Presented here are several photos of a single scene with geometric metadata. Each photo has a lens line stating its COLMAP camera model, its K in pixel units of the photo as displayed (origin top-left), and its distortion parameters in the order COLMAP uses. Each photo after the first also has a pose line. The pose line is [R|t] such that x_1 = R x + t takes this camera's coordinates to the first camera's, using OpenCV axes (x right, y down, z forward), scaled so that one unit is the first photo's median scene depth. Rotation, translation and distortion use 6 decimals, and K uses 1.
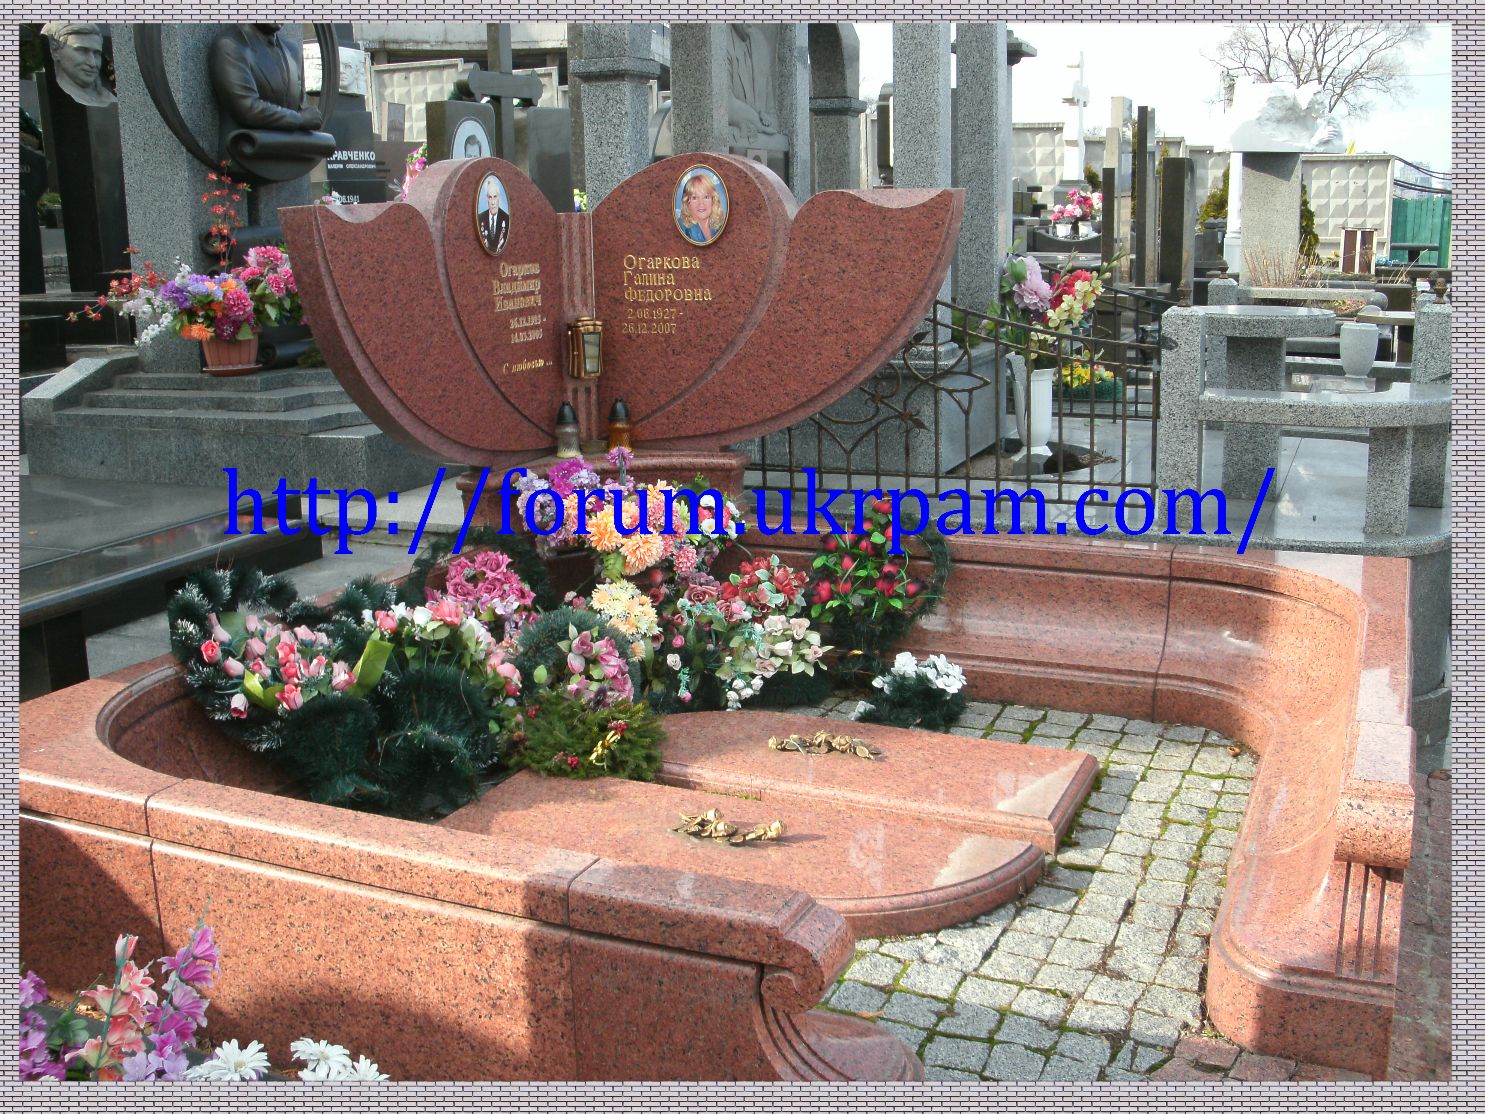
lens RADIAL K [[1563.0, 0, 748.3], [0, 1563.0, 557.9], [0, 0, 1]] dist [-0.305945, 0.462227]
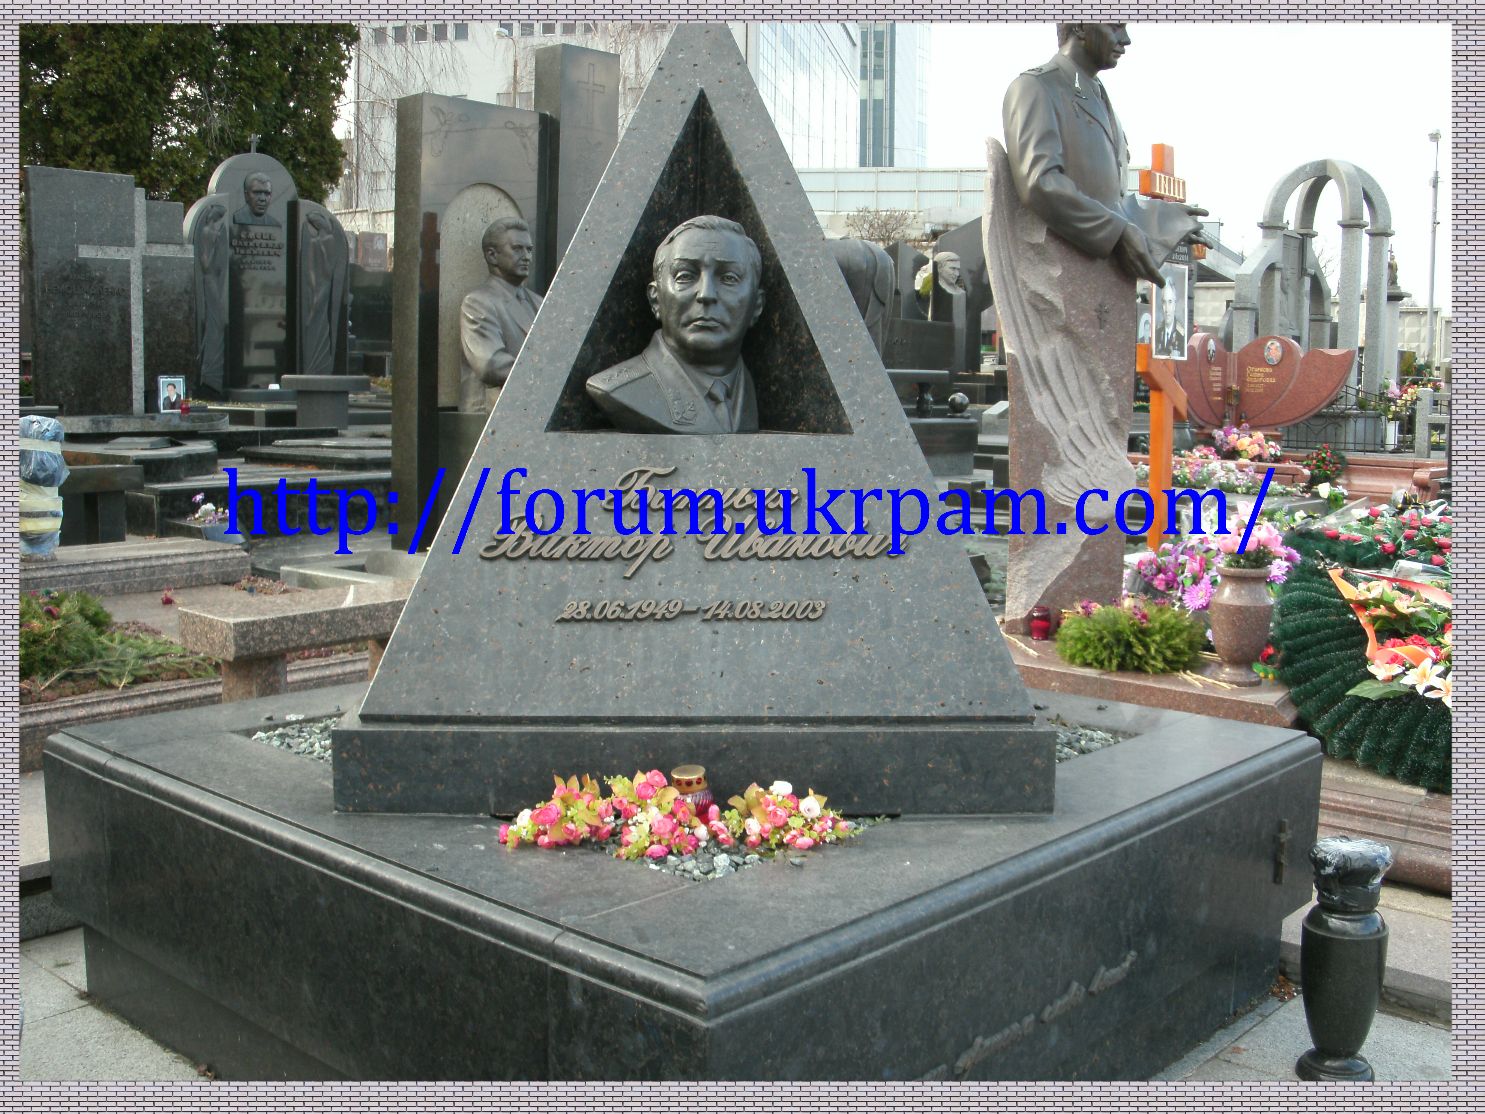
lens RADIAL K [[1563.0, 0, 748.3], [0, 1563.0, 557.9], [0, 0, 1]] dist [-0.305945, 0.462227]
pose [[0.952876, 0.068980, -0.295413, -0.111569], [-0.100070, 0.990770, -0.091434, 0.577917], [0.286379, 0.116687, 0.950984, -2.195875]]
